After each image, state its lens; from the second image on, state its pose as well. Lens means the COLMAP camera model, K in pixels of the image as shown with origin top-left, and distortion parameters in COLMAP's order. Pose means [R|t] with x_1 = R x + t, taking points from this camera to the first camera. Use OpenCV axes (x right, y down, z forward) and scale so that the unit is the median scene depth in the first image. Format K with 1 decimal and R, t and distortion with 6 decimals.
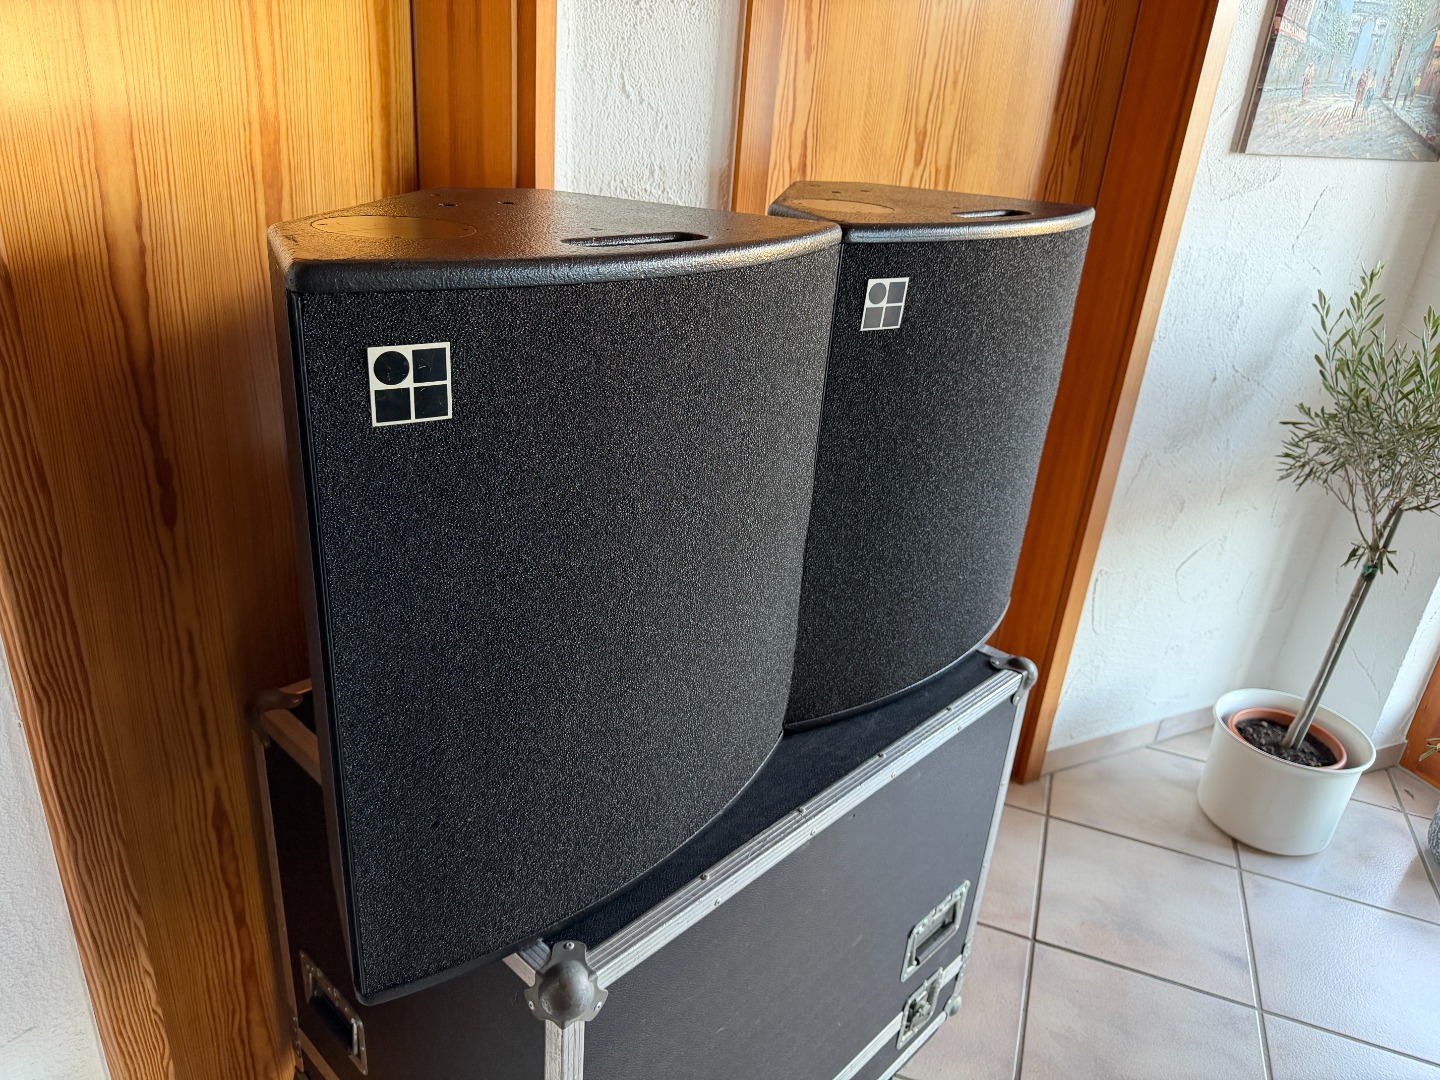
lens RADIAL K [[1022.2, 0, 718.1], [0, 1022.2, 536.8], [0, 0, 1]] dist [0.003707, -0.014137]
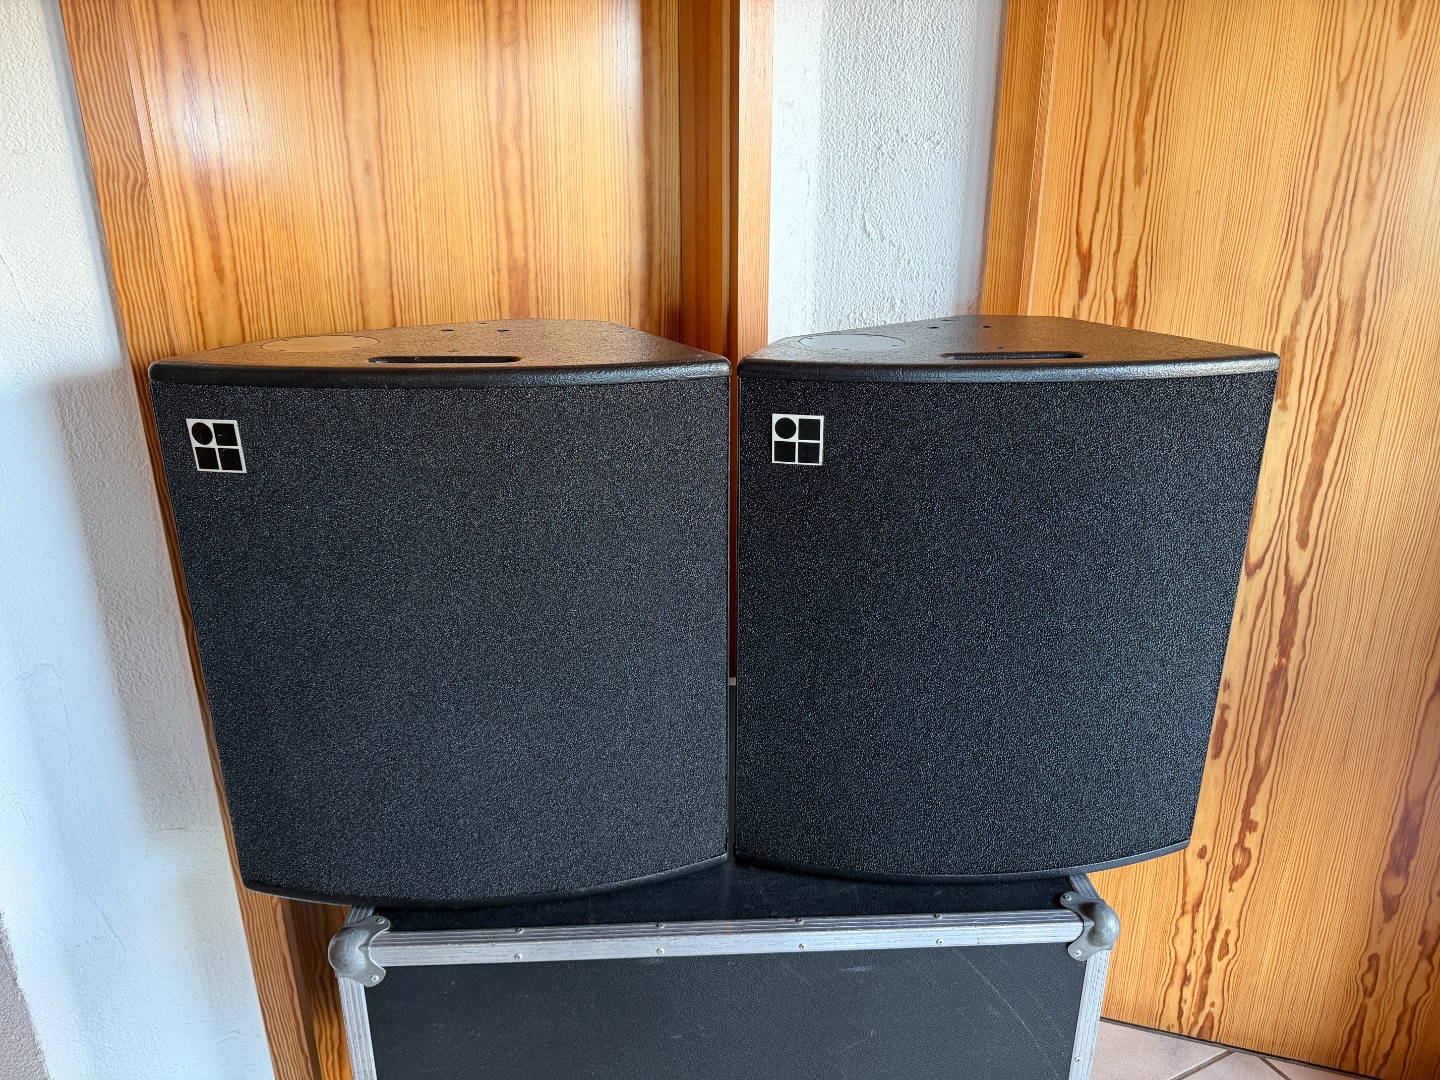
lens RADIAL K [[1022.2, 0, 734.6], [0, 1022.2, 543.3], [0, 0, 1]] dist [0.003707, -0.014137]
pose [[0.721889, 0.162537, -0.672650, 0.446659], [-0.233744, 0.972167, -0.015944, -0.058114], [0.651337, 0.168738, 0.739789, 0.147314]]
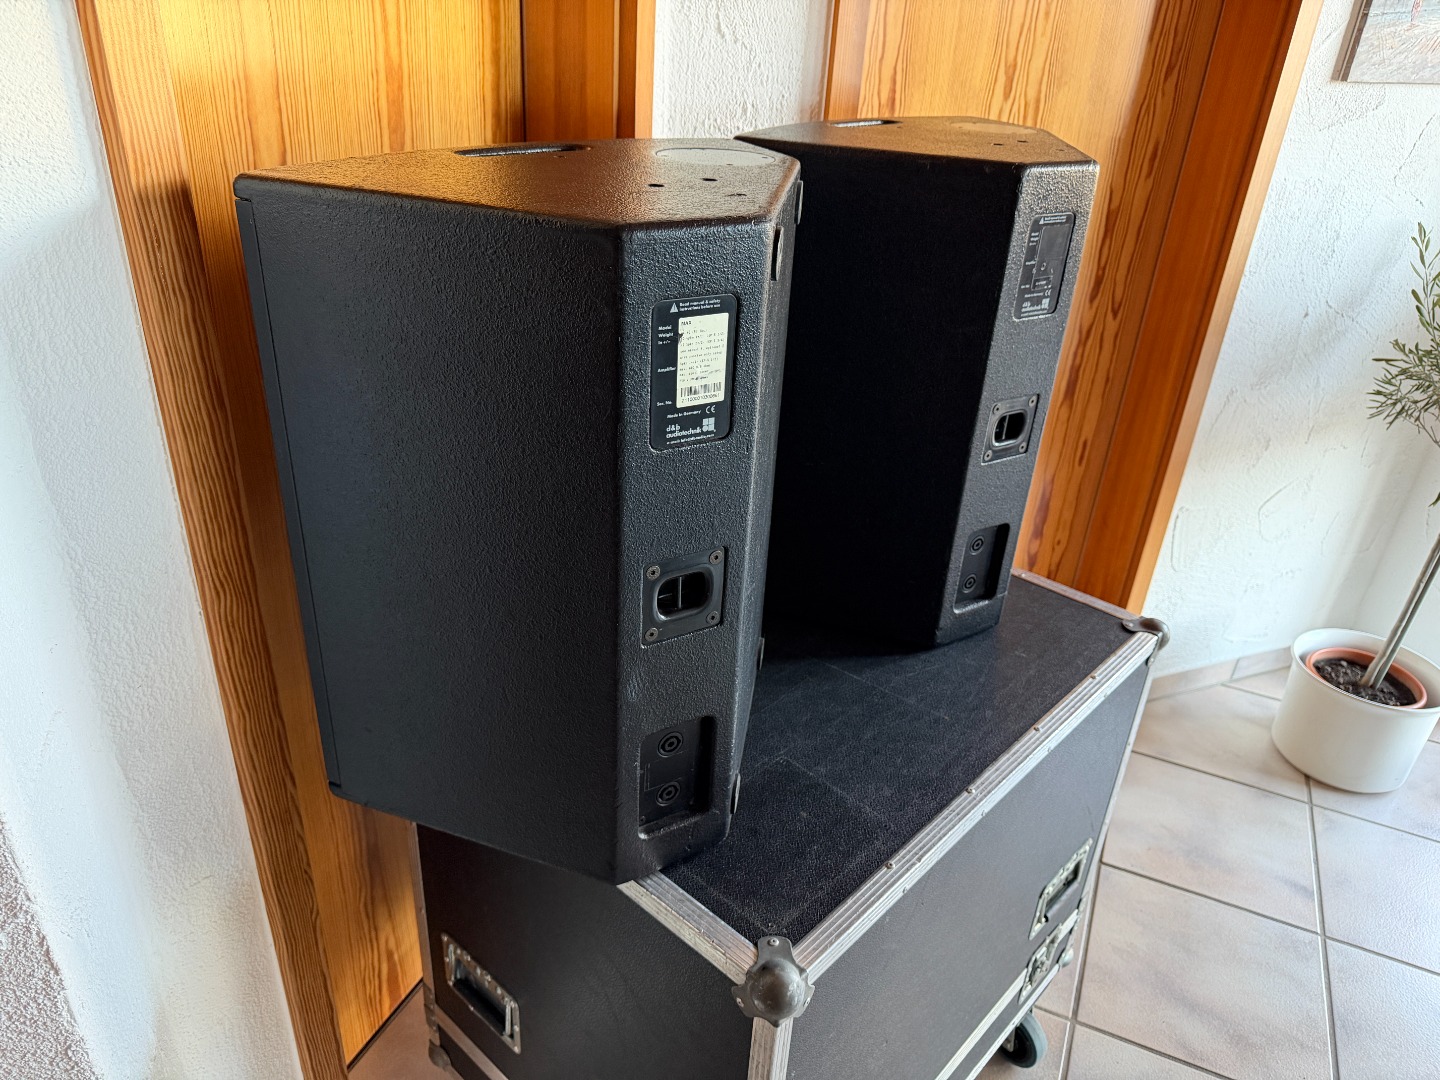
lens RADIAL K [[1022.2, 0, 721.2], [0, 1022.2, 539.9], [0, 0, 1]] dist [0.003707, -0.014137]
pose [[0.997426, 0.015215, -0.070069, -0.007775], [-0.010927, 0.998066, 0.061189, 0.010696], [0.070865, -0.060266, 0.995664, -0.045805]]
